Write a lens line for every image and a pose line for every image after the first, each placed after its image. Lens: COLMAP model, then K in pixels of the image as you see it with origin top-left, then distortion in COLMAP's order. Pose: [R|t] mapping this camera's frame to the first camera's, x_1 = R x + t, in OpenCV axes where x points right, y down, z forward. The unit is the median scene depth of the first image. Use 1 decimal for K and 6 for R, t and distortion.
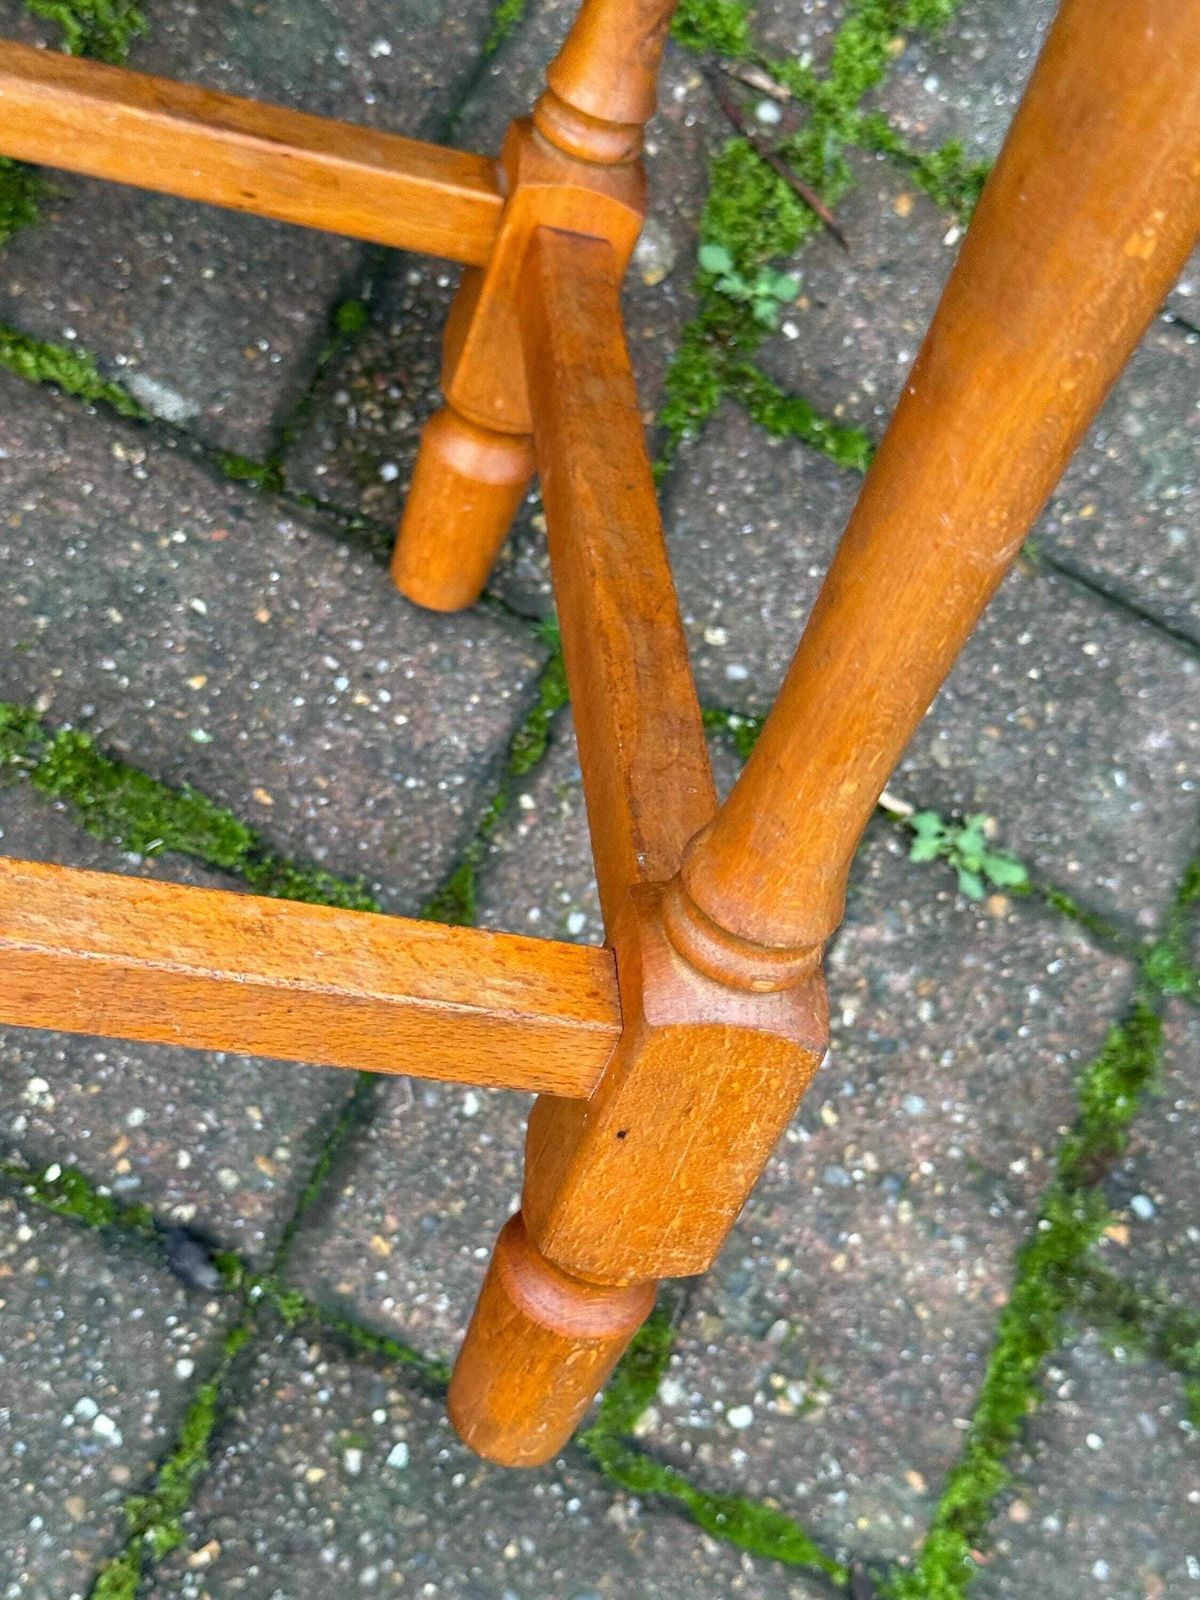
lens RADIAL K [[2402.5, 0, 592.0], [0, 2402.5, 794.8], [0, 0, 1]] dist [0.119915, 0.000000]
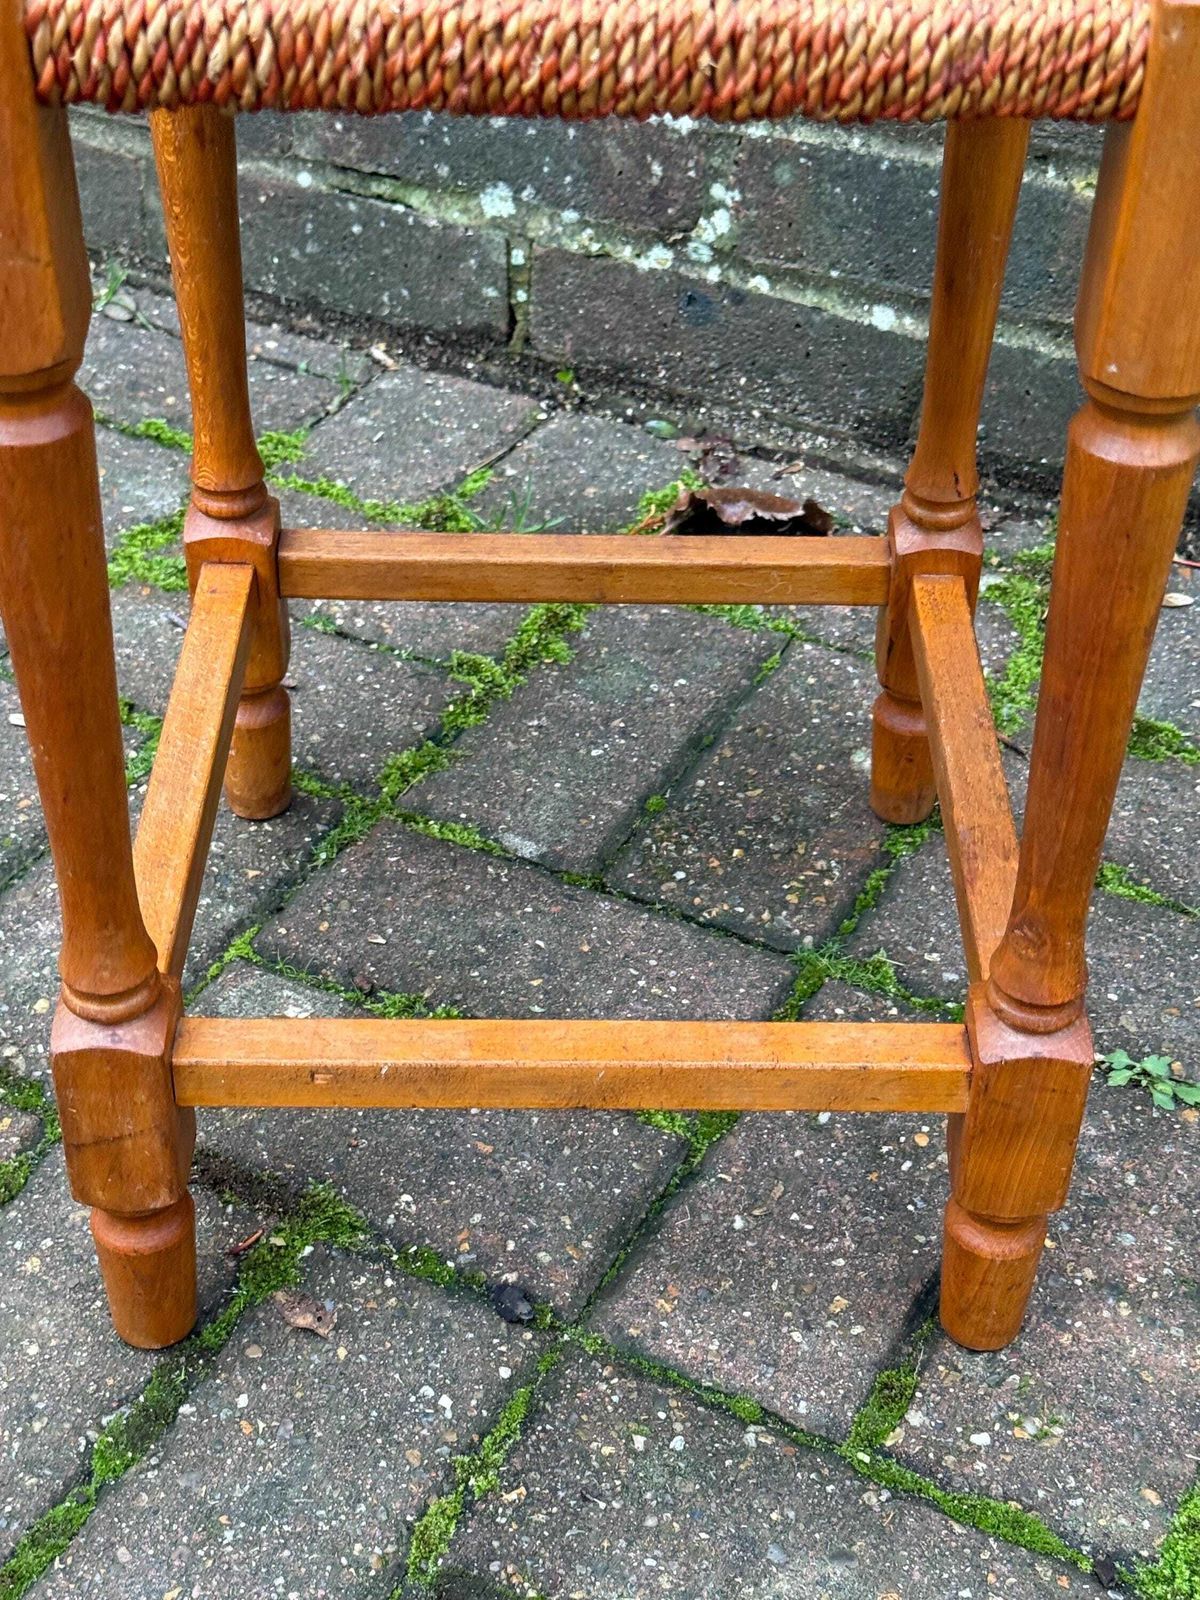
lens RADIAL K [[2402.5, 0, 587.1], [0, 2402.5, 808.3], [0, 0, 1]] dist [0.119915, 0.000000]
pose [[0.960714, -0.170977, -0.218620, 0.180505], [0.002740, 0.793515, -0.608545, 0.702336], [0.277526, 0.584039, 0.762809, -0.104813]]
